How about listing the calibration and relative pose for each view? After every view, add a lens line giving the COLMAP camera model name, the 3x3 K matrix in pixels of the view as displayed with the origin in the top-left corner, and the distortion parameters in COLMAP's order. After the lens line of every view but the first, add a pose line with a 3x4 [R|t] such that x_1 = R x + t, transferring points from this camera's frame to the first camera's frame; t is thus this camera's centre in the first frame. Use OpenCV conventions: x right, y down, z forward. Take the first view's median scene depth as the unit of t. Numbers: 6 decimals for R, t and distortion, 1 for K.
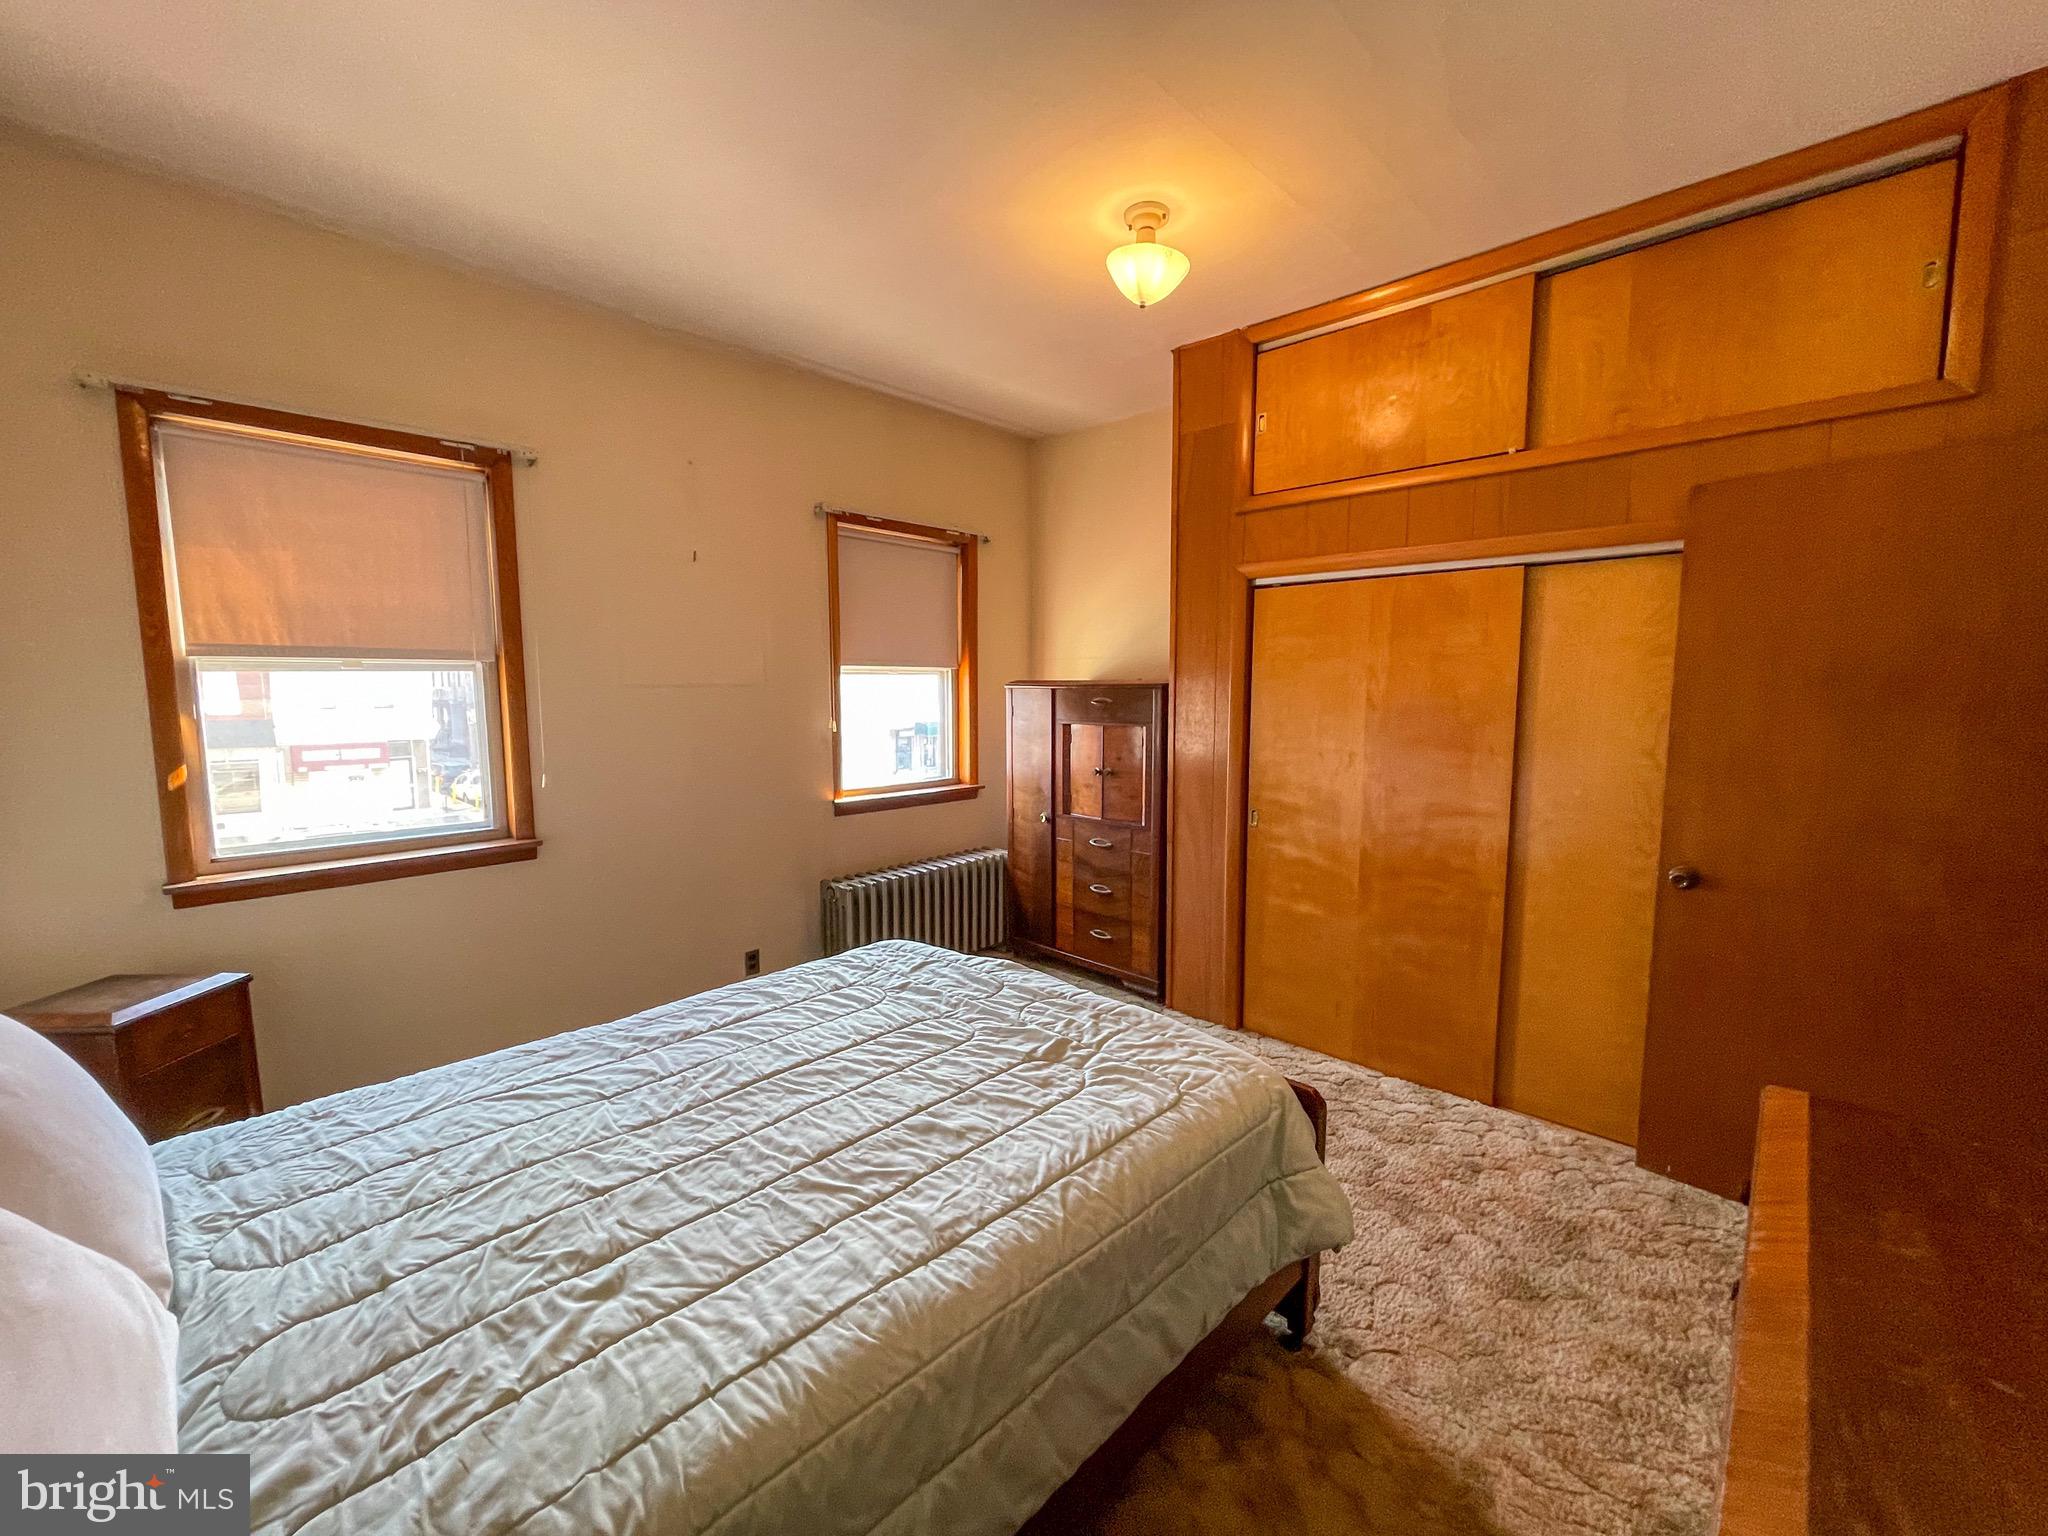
lens RADIAL K [[818.9, 0, 1023.2], [0, 818.9, 765.3], [0, 0, 1]] dist [-0.001184, -0.000267]
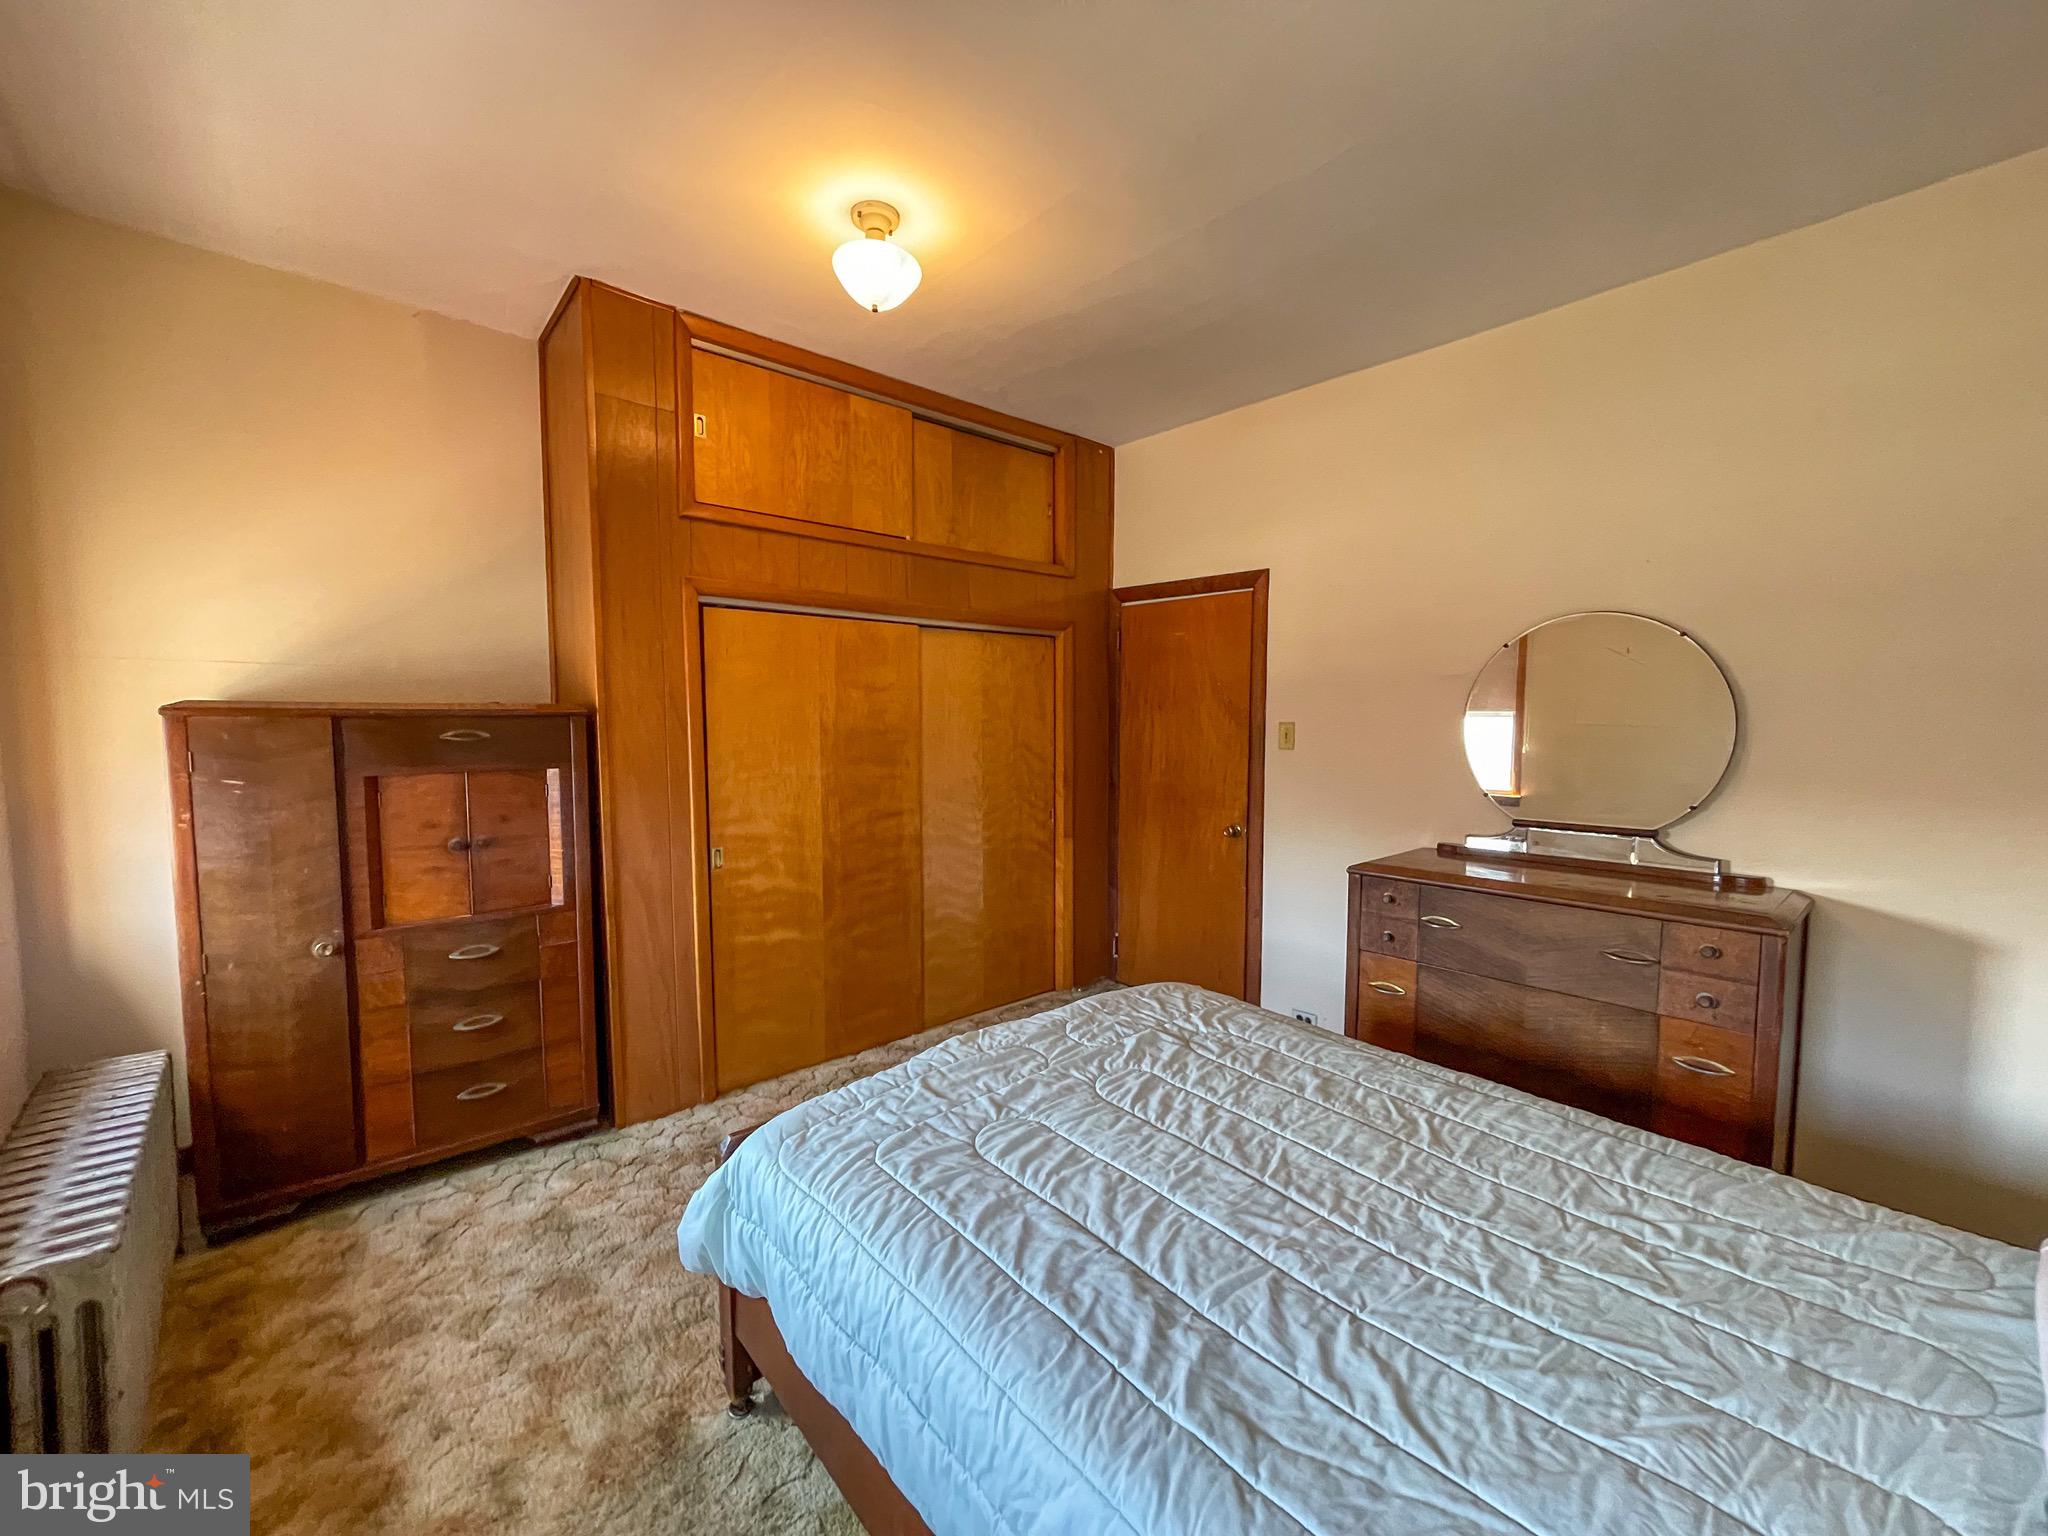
lens RADIAL K [[810.1, 0, 1019.8], [0, 810.1, 770.9], [0, 0, 1]] dist [-0.003666, -0.000465]
pose [[0.095748, -0.068493, 0.993046, -0.824617], [0.091175, 0.994040, 0.059770, -0.079215], [-0.991221, 0.084818, 0.101422, 0.822463]]
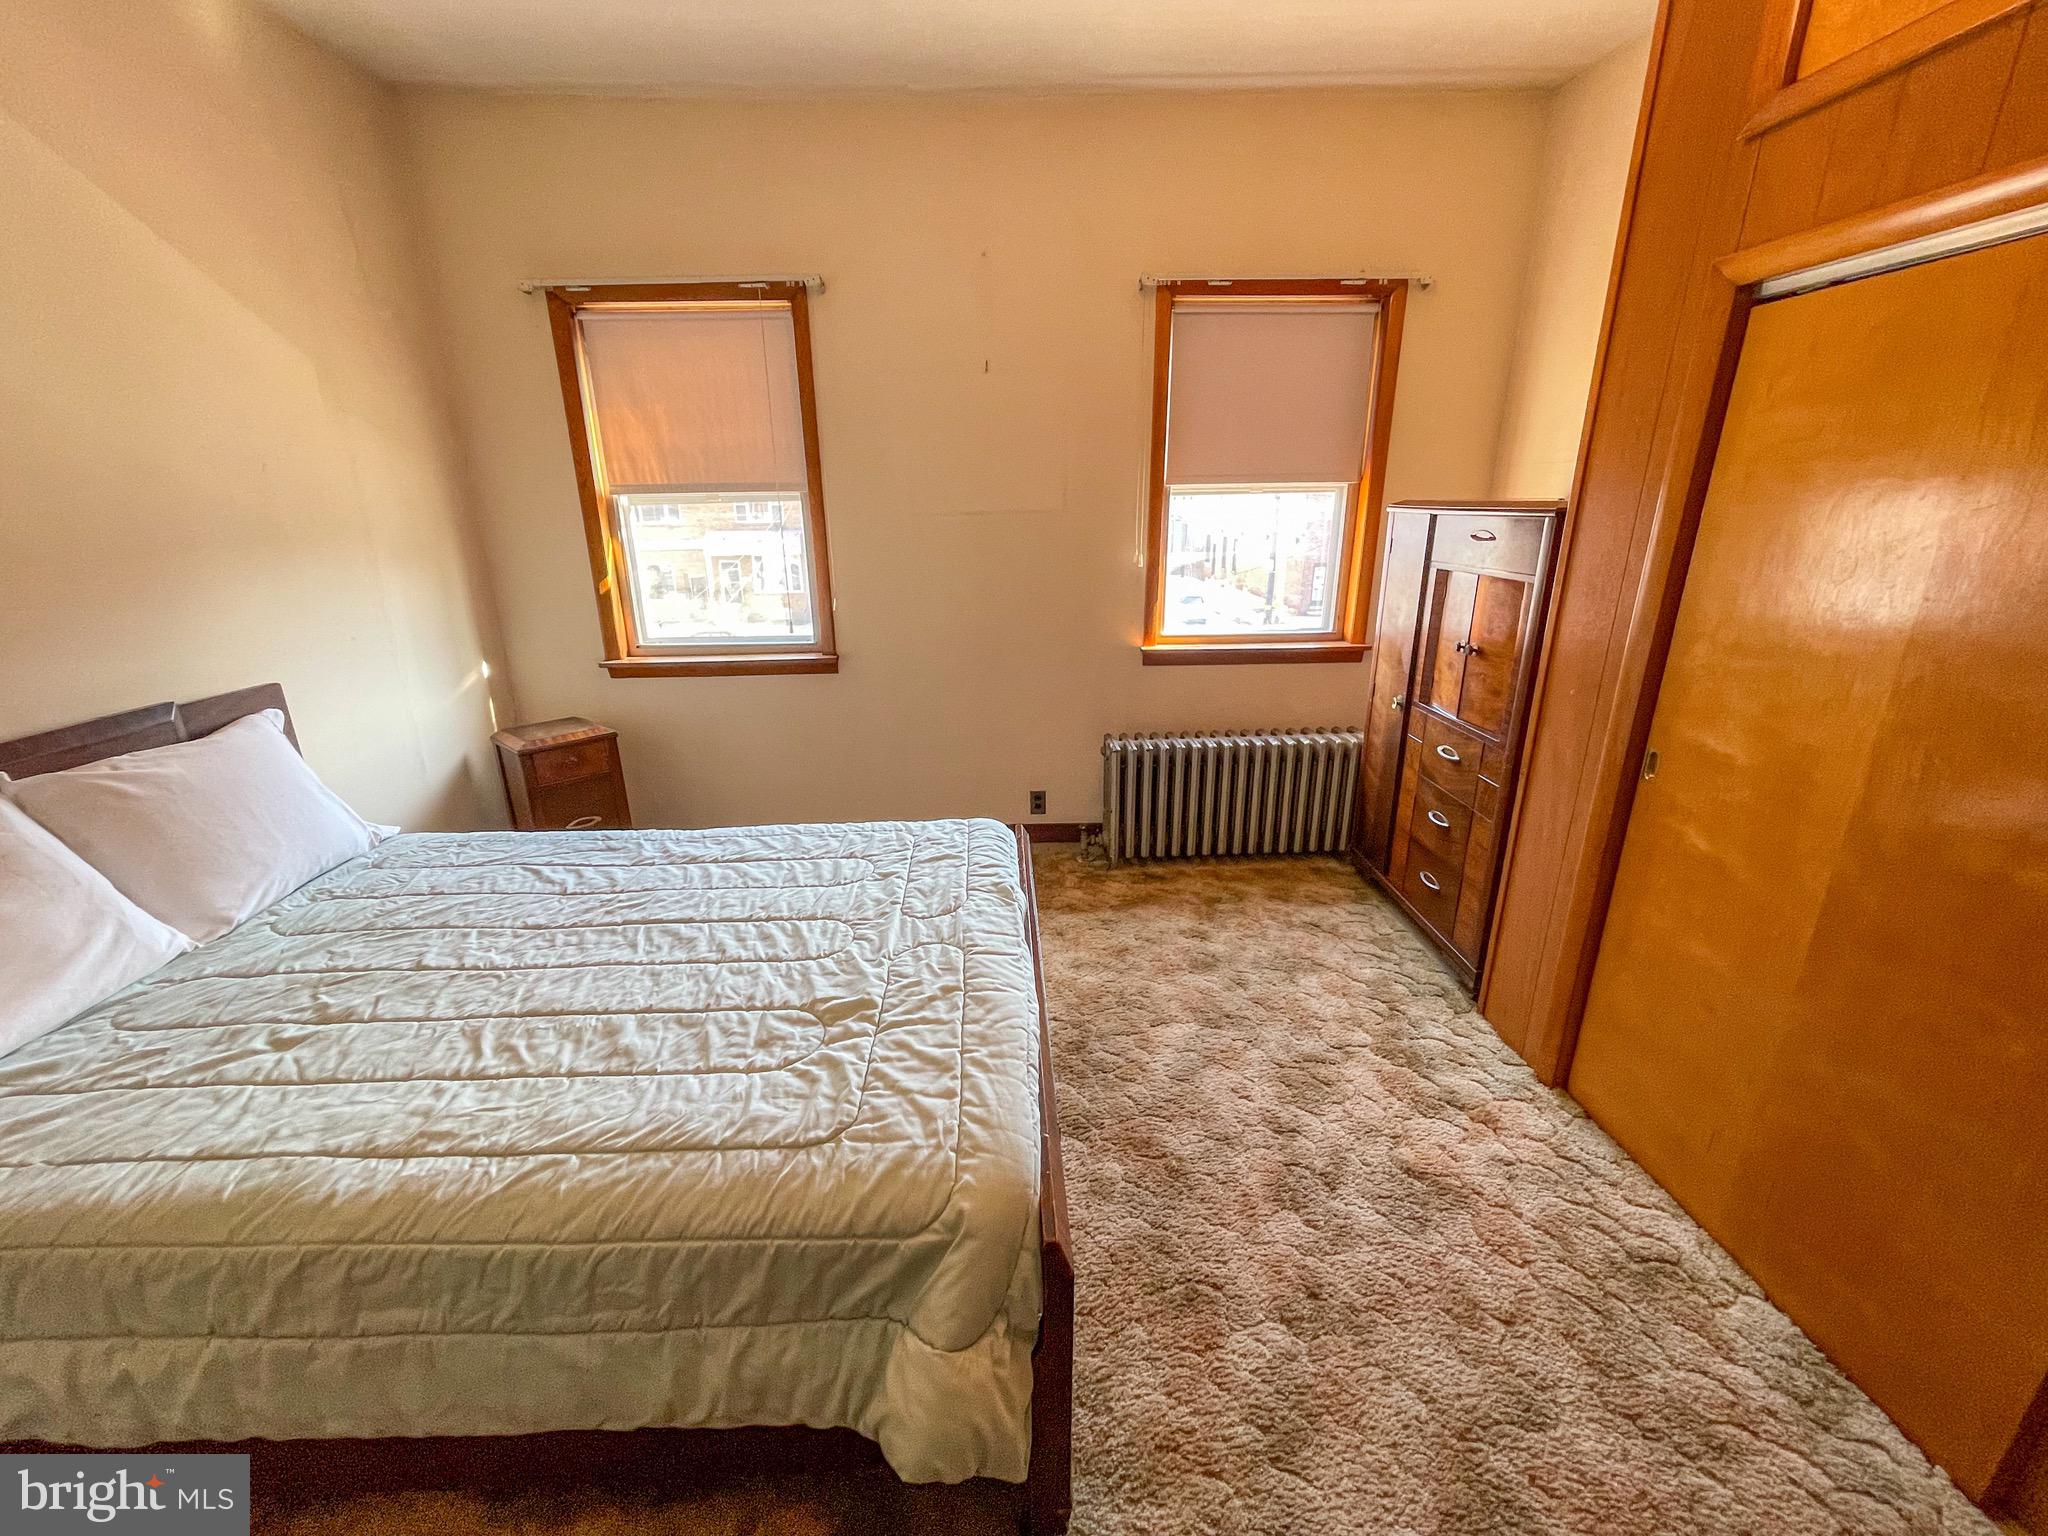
lens RADIAL K [[828.8, 0, 1024.0], [0, 828.8, 768.0], [0, 0, 1]] dist [-0.002278, 0.000456]
pose [[0.717043, 0.205920, -0.665918, 0.504177], [-0.055183, 0.969138, 0.240265, -0.063883], [0.694841, -0.135533, 0.706277, 0.452287]]
